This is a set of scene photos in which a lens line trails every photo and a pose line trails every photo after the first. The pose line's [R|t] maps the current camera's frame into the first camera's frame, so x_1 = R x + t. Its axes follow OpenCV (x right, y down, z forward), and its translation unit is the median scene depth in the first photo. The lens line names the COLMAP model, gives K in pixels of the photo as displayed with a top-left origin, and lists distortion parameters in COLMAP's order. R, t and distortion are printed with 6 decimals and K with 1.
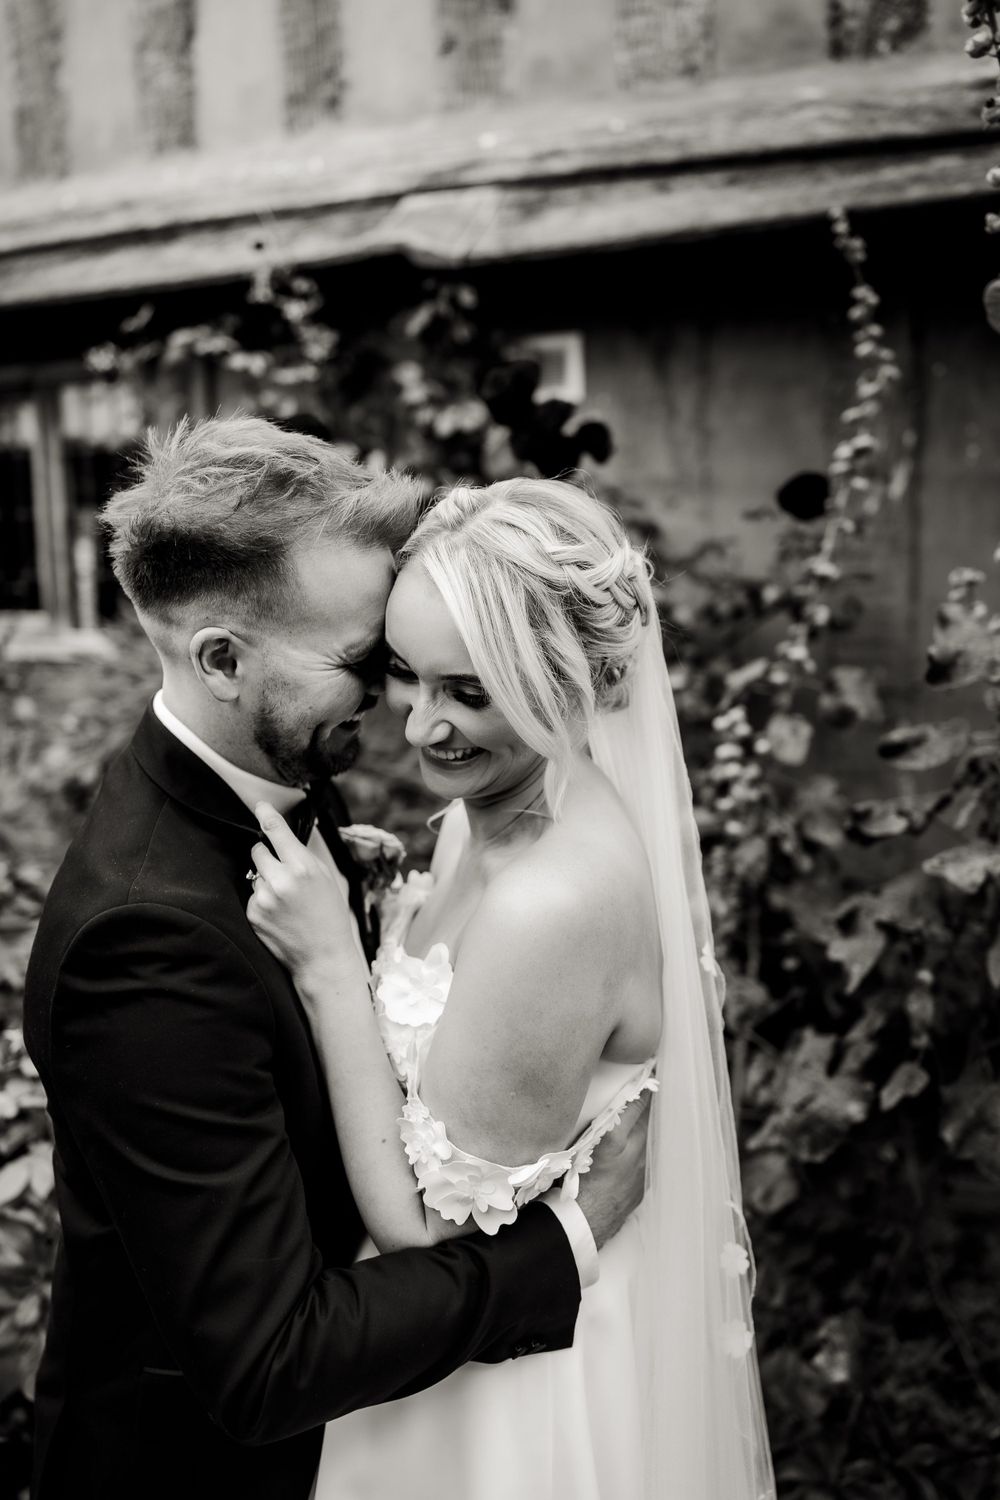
lens RADIAL K [[1699.3, 0, 453.9], [0, 1699.3, 794.9], [0, 0, 1]] dist [-0.008519, 0.058736]
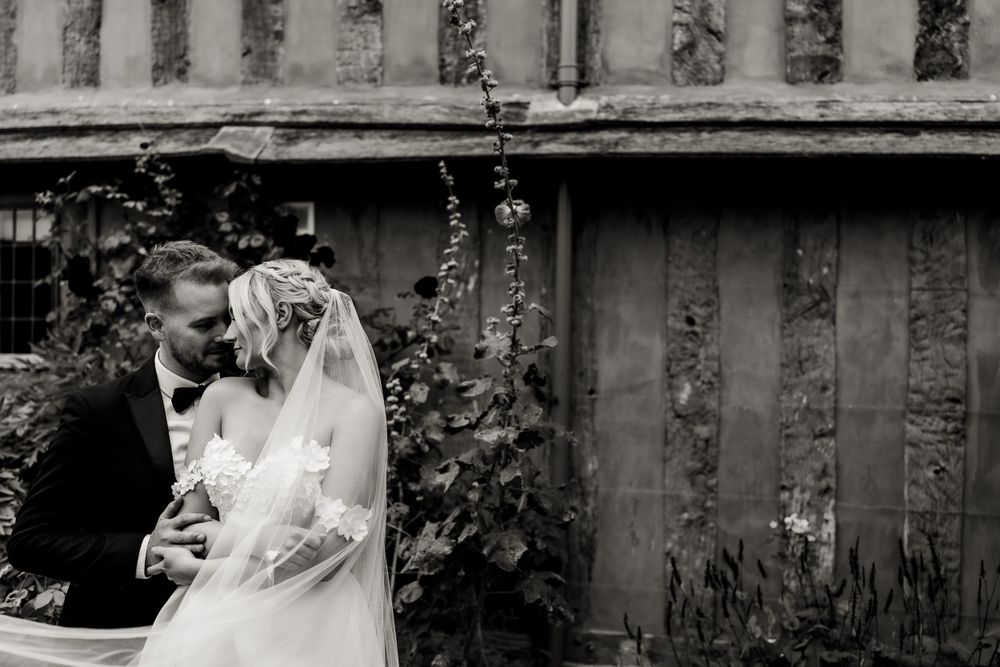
lens RADIAL K [[1132.9, 0, 500.0], [0, 1132.9, 333.5], [0, 0, 1]] dist [-0.008519, 0.058736]
pose [[0.963980, 0.033124, 0.263903, -0.070057], [0.003648, 0.990475, -0.137646, 0.069868], [-0.265949, 0.133651, 0.954677, -0.334524]]
